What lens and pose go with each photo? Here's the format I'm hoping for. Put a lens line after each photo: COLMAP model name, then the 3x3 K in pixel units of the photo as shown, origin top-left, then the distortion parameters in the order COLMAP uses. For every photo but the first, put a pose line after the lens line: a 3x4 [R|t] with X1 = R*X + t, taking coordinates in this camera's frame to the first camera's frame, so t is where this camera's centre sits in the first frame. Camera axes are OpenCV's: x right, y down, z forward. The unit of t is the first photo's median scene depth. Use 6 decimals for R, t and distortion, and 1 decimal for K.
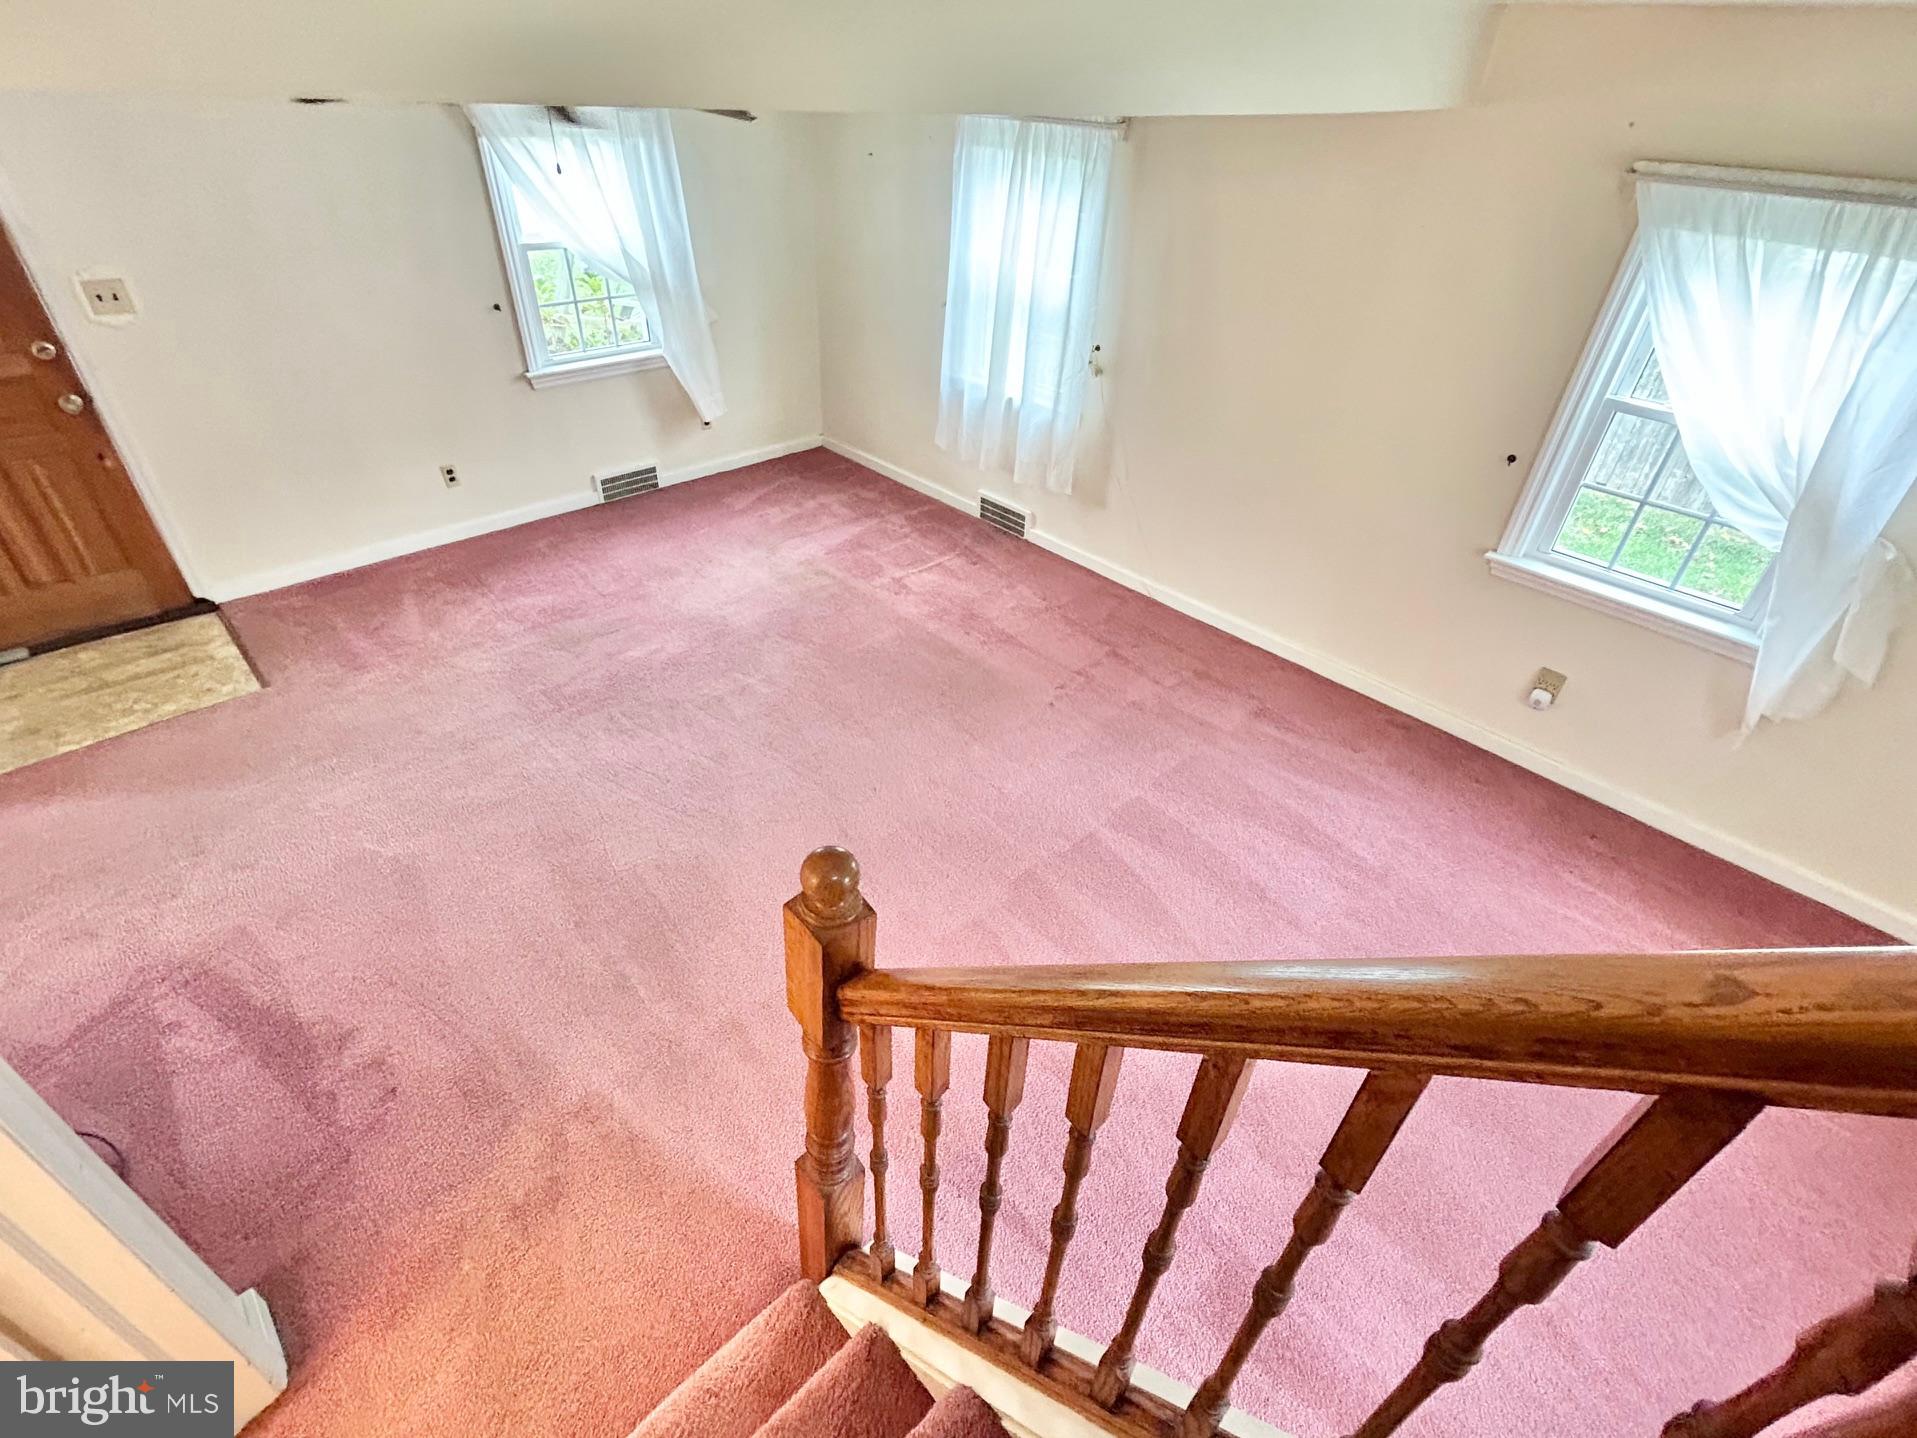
lens RADIAL K [[905.4, 0, 958.1], [0, 905.4, 723.3], [0, 0, 1]] dist [0.000183, -0.000048]
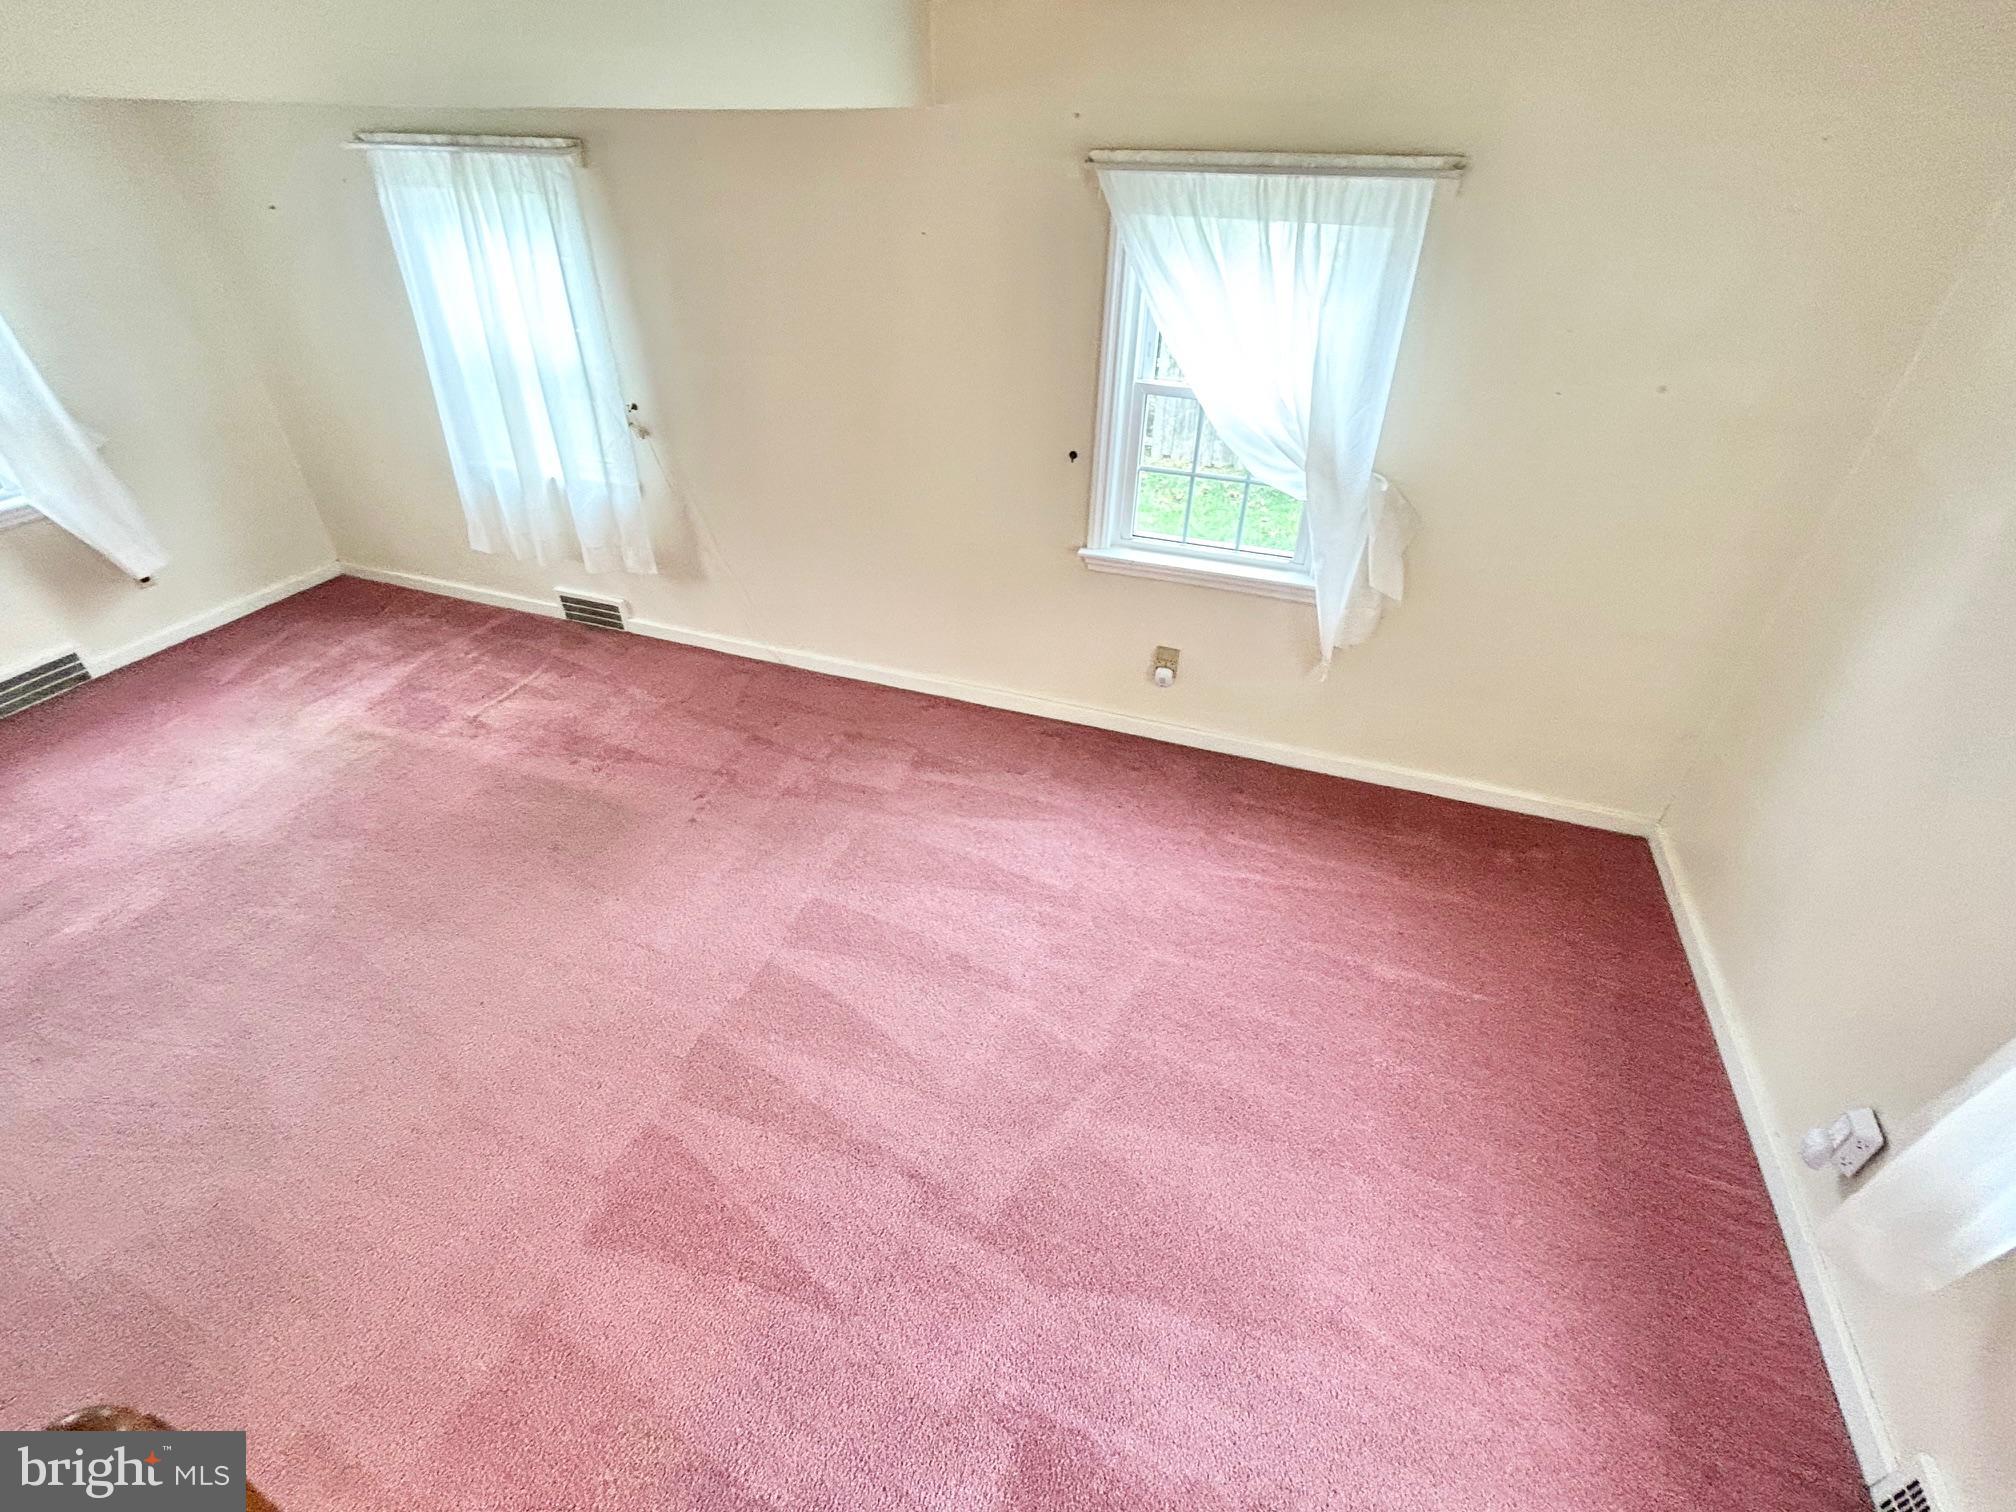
lens RADIAL K [[903.3, 0, 1004.4], [0, 903.3, 755.5], [0, 0, 1]] dist [-0.000006, 0.000191]
pose [[0.896372, -0.280798, 0.343031, 0.079968], [0.282911, 0.958090, 0.045000, -0.030184], [-0.341291, 0.056710, 0.938246, 0.079612]]
